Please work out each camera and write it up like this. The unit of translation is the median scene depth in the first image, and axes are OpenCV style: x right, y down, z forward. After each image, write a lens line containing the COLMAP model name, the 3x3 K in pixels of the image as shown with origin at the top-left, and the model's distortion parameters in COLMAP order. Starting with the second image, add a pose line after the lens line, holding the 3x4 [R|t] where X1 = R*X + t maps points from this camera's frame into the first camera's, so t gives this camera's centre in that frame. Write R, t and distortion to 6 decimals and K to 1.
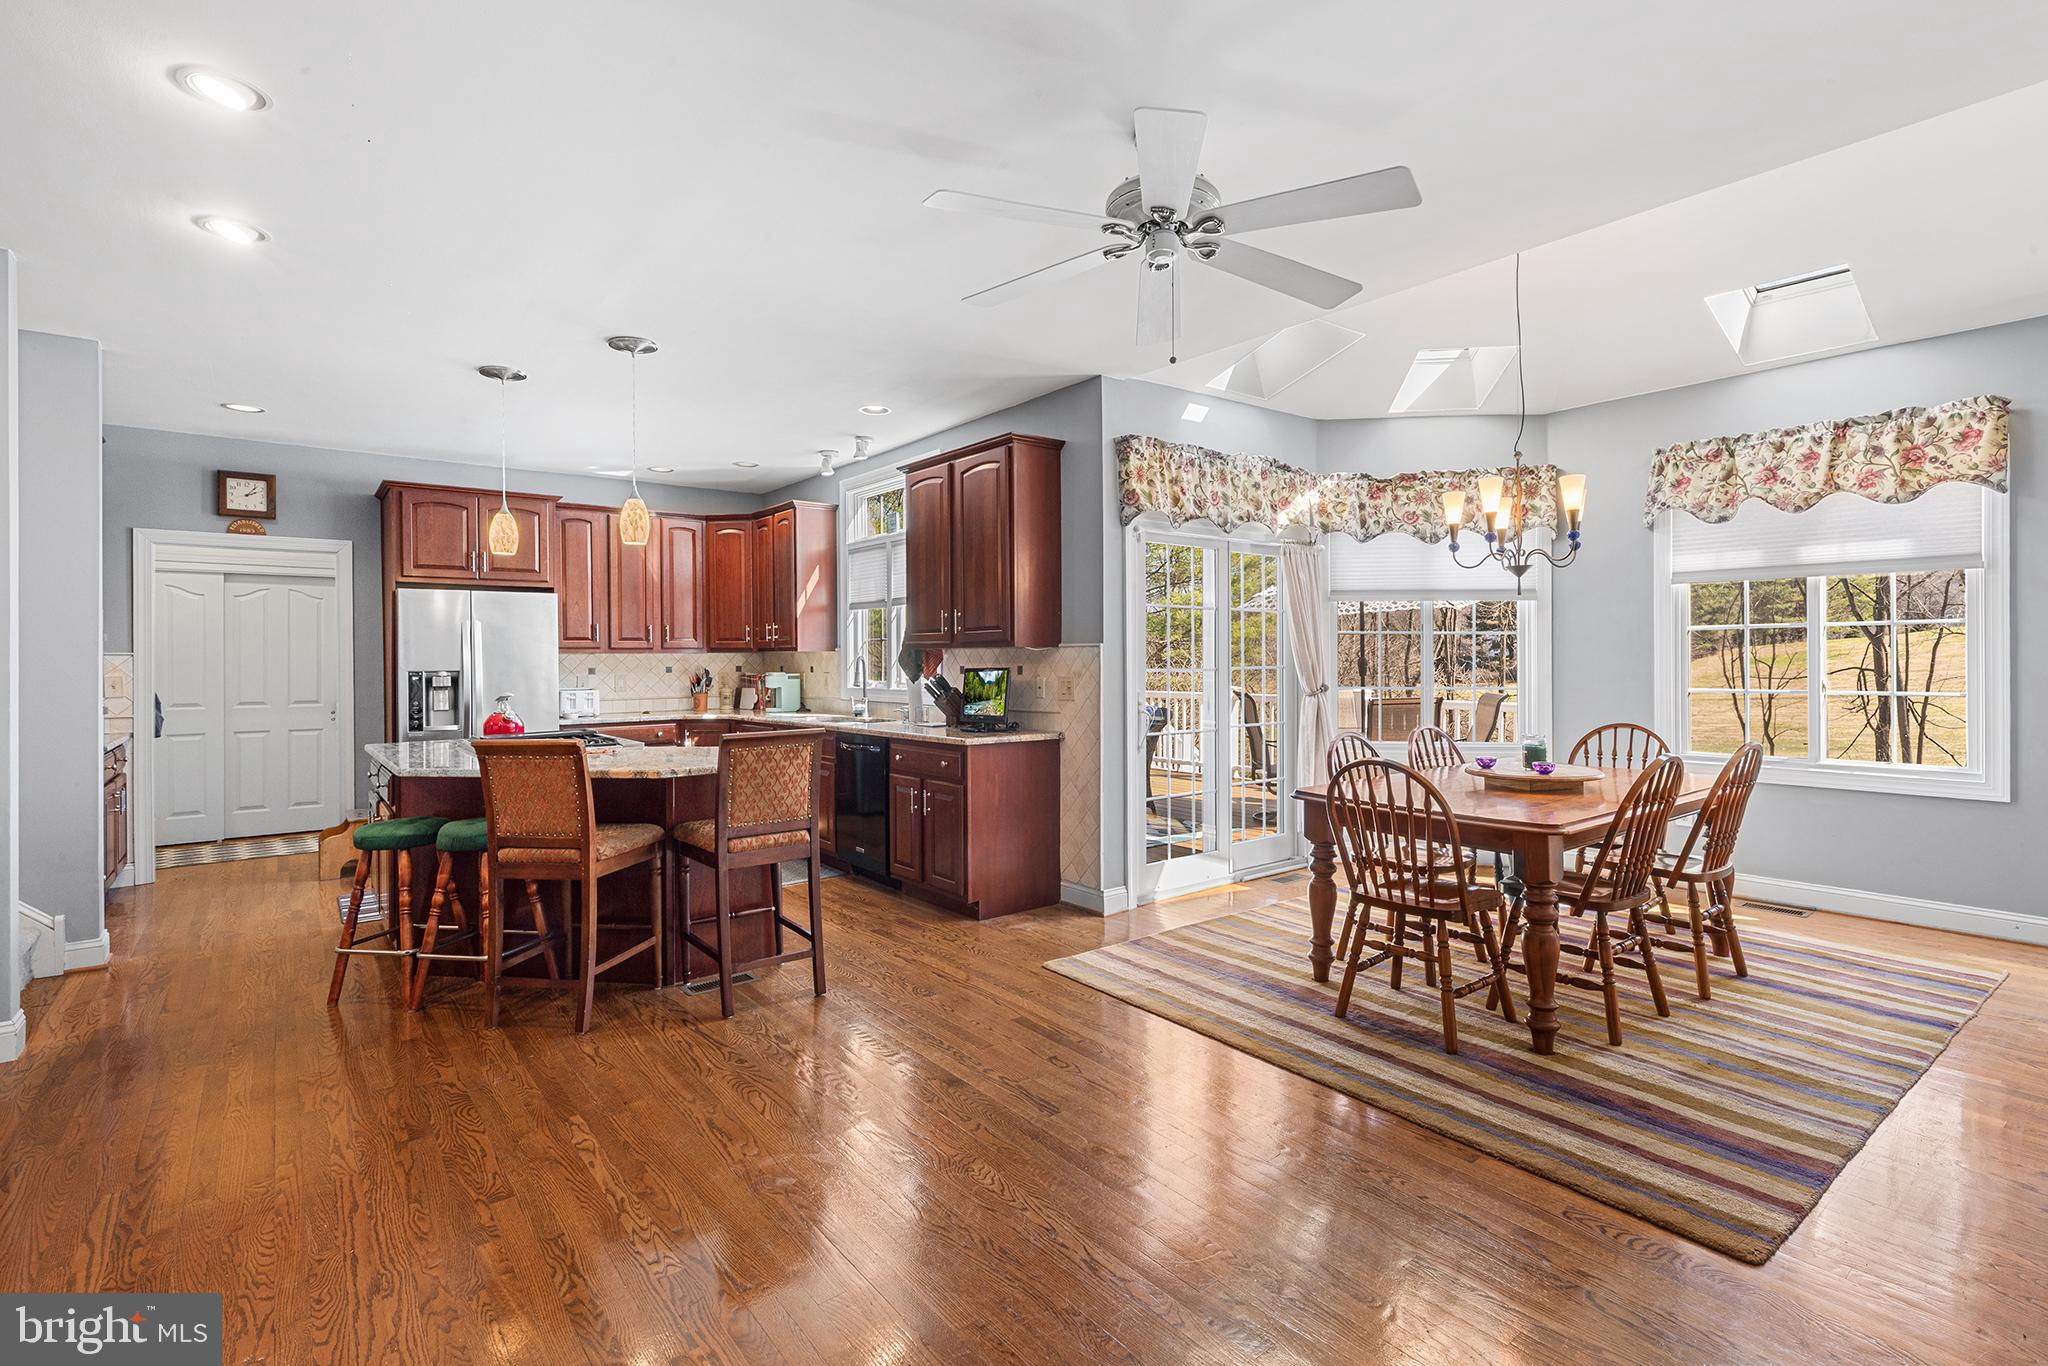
lens RADIAL K [[925.8, 0, 1015.5], [0, 925.8, 662.5], [0, 0, 1]] dist [0.002990, -0.000344]
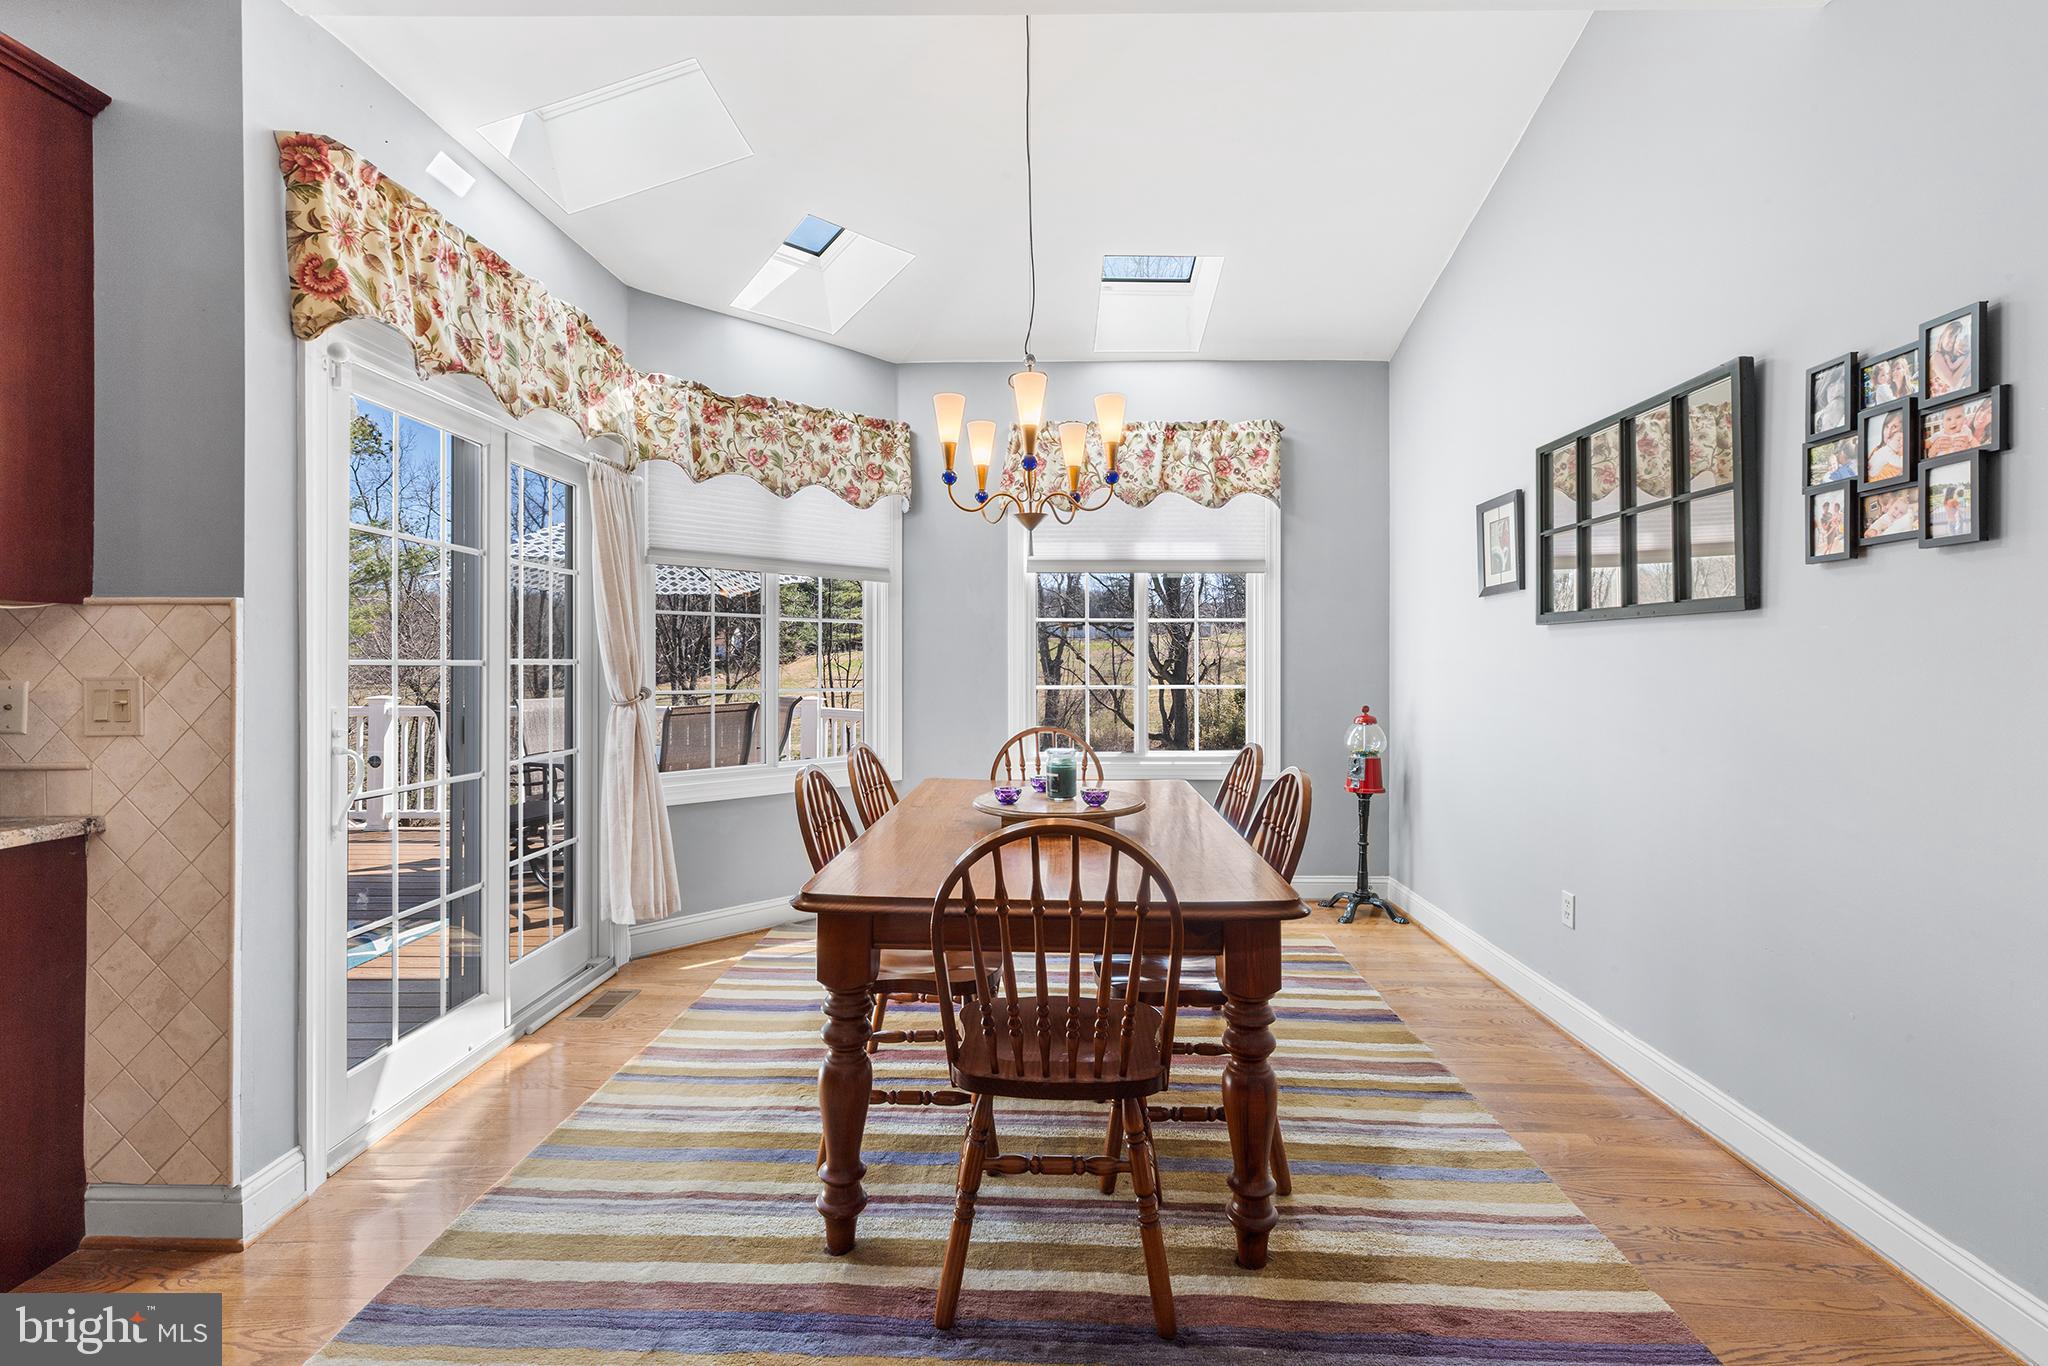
lens RADIAL K [[925.8, 0, 1028.7], [0, 925.8, 660.4], [0, 0, 1]] dist [0.002990, -0.000344]
pose [[0.624237, 0.006450, 0.781208, -0.011985], [-0.000150, 0.999967, -0.008137, 0.011242], [-0.781235, 0.004962, 0.624217, 0.444647]]
